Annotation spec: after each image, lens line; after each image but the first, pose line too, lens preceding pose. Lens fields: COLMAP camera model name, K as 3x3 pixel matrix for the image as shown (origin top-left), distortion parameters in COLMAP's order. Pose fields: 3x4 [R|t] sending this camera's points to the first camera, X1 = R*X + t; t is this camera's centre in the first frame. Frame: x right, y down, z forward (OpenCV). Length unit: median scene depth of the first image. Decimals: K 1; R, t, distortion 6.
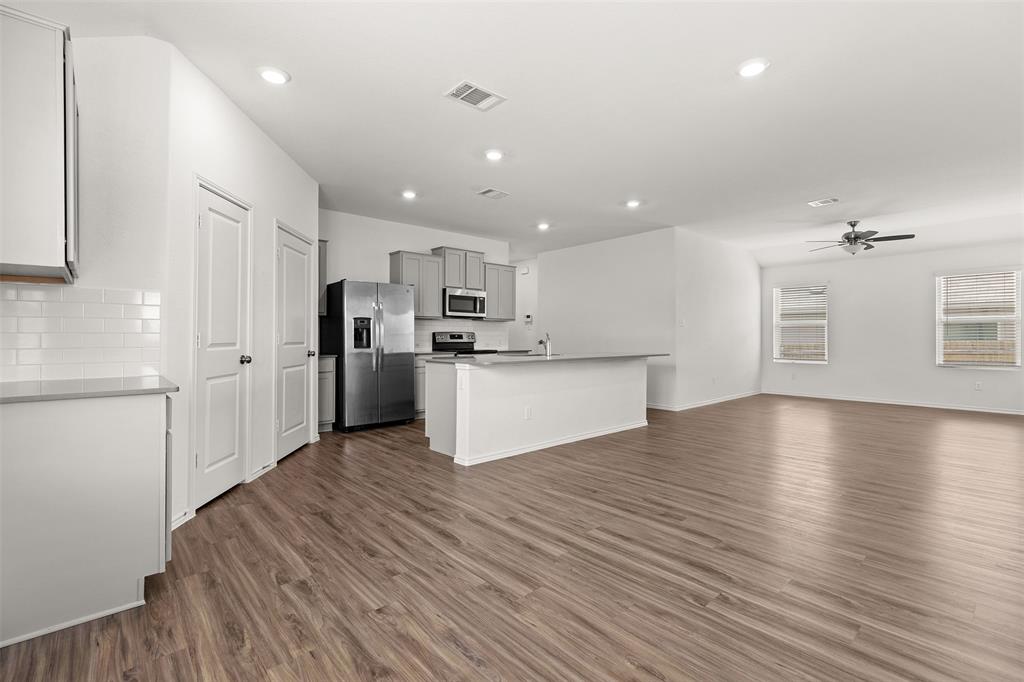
lens RADIAL K [[461.7, 0, 506.0], [0, 461.7, 336.0], [0, 0, 1]] dist [0.001917, 0.000258]
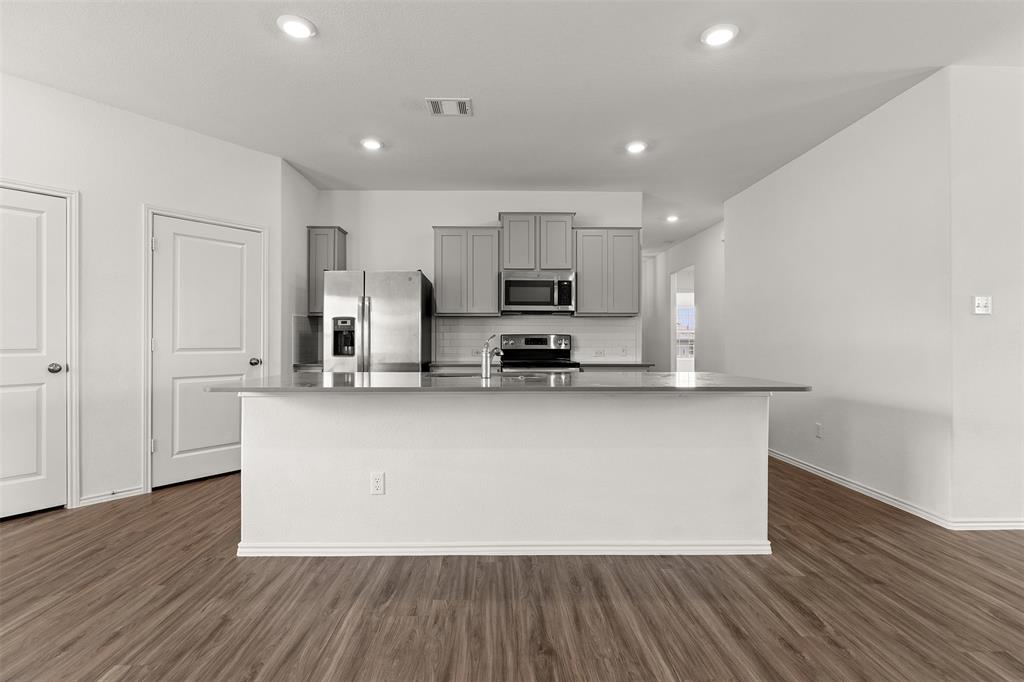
lens RADIAL K [[495.7, 0, 499.9], [0, 495.7, 339.2], [0, 0, 1]] dist [-0.003982, -0.000488]
pose [[0.761564, -0.001529, -0.648088, 0.430756], [0.001308, 0.999999, -0.000822, -0.001293], [0.648088, -0.000222, 0.761565, 0.525538]]
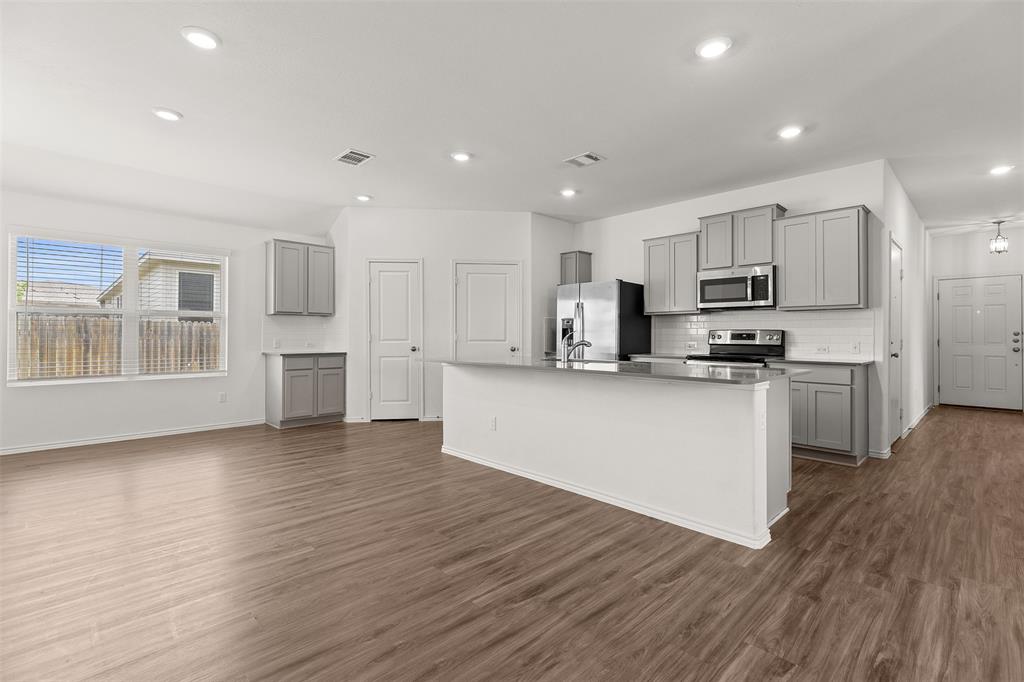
lens RADIAL K [[461.7, 0, 506.0], [0, 461.7, 336.0], [0, 0, 1]] dist [0.001917, 0.000258]
pose [[0.051465, 0.001456, -0.998674, 0.749283], [-0.000414, 0.999999, 0.001437, 0.000064], [0.998675, 0.000340, 0.051466, 0.792456]]
